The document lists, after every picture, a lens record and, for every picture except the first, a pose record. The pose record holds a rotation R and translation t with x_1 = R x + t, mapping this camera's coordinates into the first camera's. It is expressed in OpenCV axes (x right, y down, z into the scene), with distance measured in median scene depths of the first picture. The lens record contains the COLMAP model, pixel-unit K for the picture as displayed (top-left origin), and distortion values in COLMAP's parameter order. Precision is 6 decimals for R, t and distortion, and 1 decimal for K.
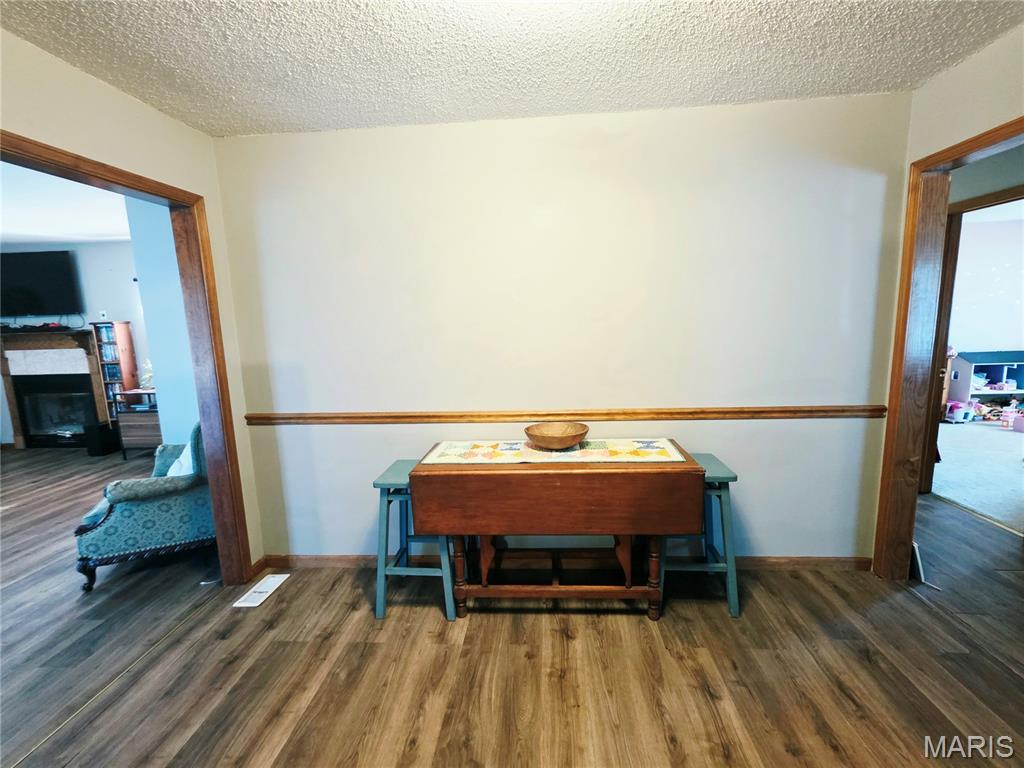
lens RADIAL K [[444.6, 0, 518.5], [0, 444.6, 379.5], [0, 0, 1]] dist [0.009132, -0.000811]
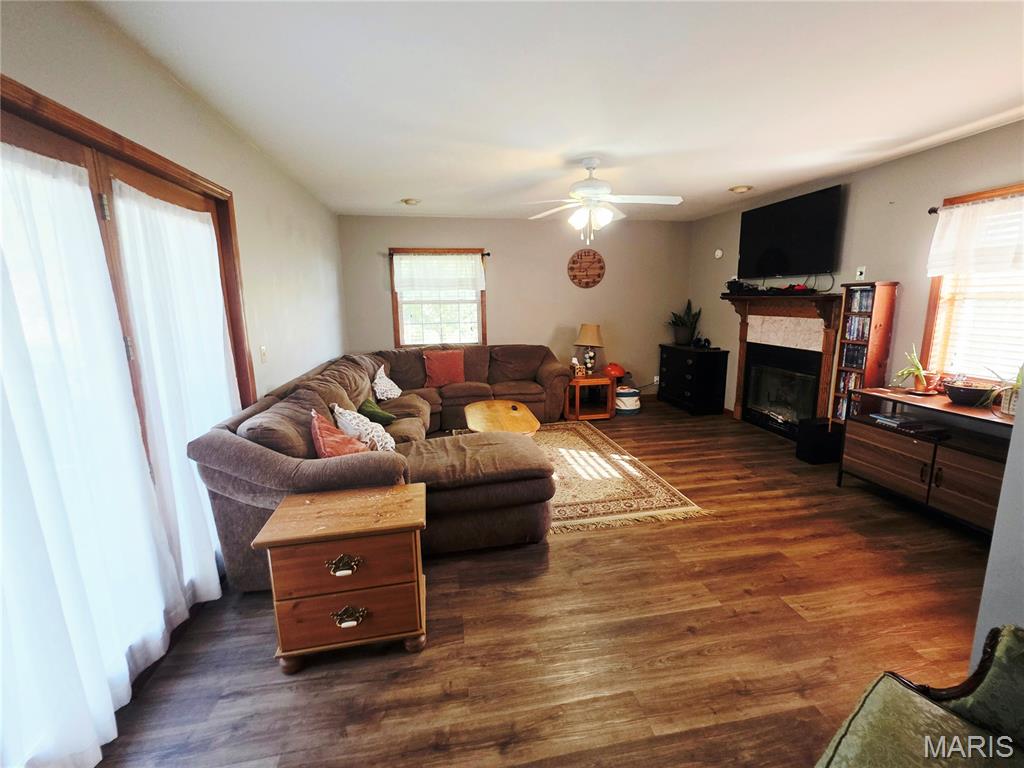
lens RADIAL K [[444.6, 0, 520.3], [0, 444.6, 377.2], [0, 0, 1]] dist [0.009132, -0.000811]
pose [[0.246835, 0.200350, -0.948120, -0.365425], [-0.136196, 0.975855, 0.170753, -0.032322], [0.959439, 0.086982, 0.268162, 0.316732]]
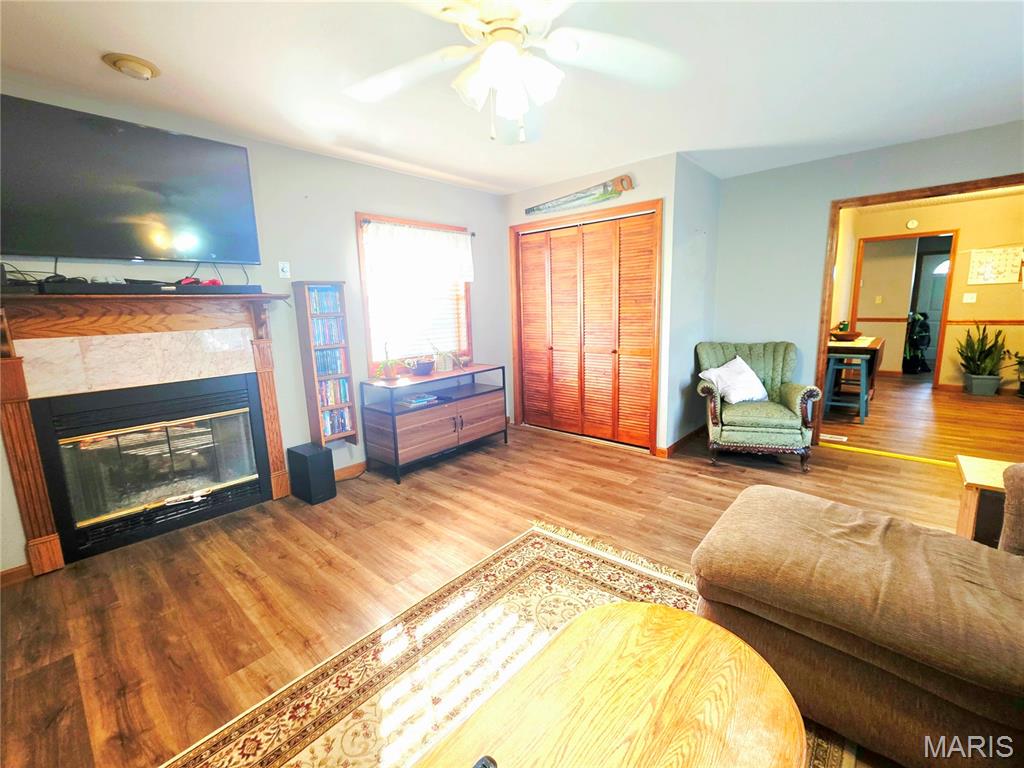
lens RADIAL K [[444.6, 0, 515.0], [0, 444.6, 383.6], [0, 0, 1]] dist [0.009132, -0.000811]
pose [[0.609261, -0.124396, 0.783152, -1.232091], [0.118907, 0.990784, 0.064872, 0.003965], [-0.784004, 0.053598, 0.618437, 0.406429]]
